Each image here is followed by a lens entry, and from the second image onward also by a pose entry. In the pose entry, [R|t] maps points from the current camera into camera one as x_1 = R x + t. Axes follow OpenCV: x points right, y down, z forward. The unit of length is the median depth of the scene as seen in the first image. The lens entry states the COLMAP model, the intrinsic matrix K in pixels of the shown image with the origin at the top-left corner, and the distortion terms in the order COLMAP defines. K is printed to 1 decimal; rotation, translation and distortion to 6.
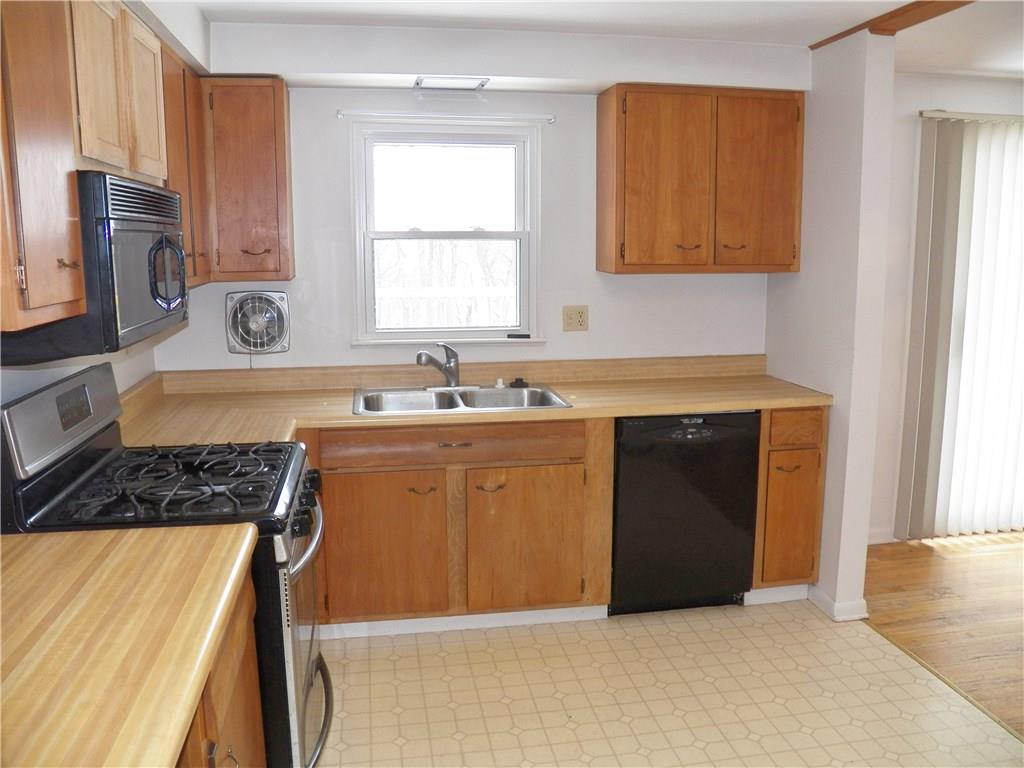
lens RADIAL K [[840.1, 0, 513.1], [0, 840.1, 384.6], [0, 0, 1]] dist [-0.133826, 0.084471]
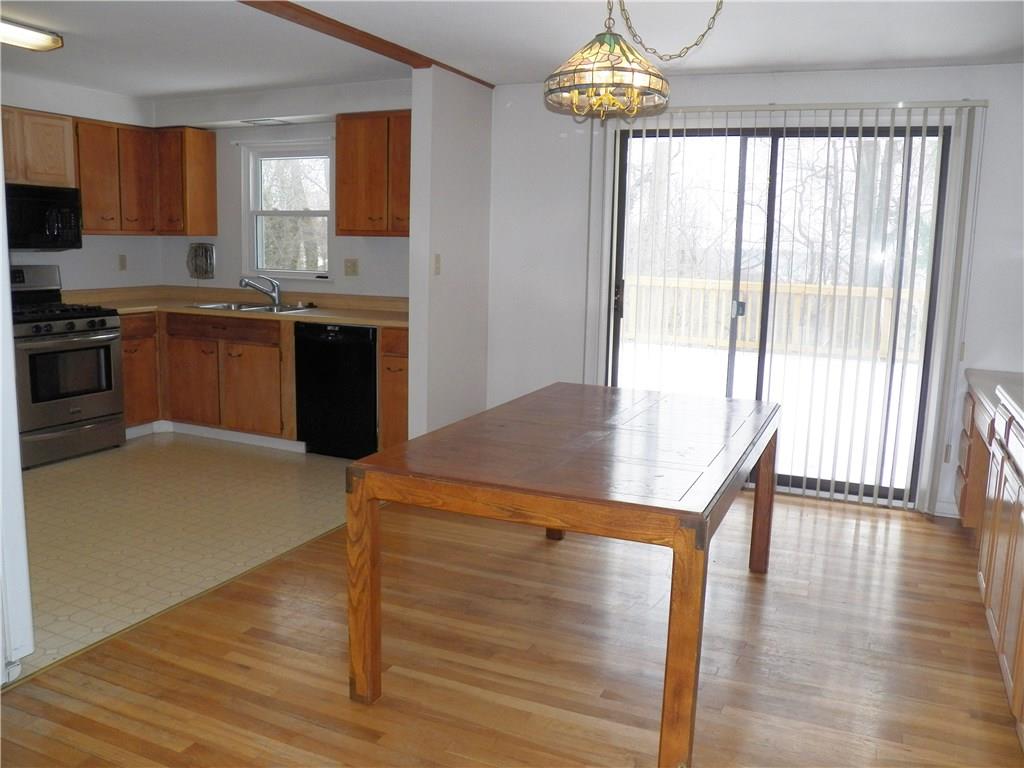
lens RADIAL K [[840.1, 0, 511.6], [0, 840.1, 382.2], [0, 0, 1]] dist [-0.133826, 0.084471]
pose [[0.834742, 0.117658, -0.537924, 1.299323], [-0.123801, 0.991996, 0.024864, 0.060975], [0.536544, 0.045840, 0.842626, -0.122169]]
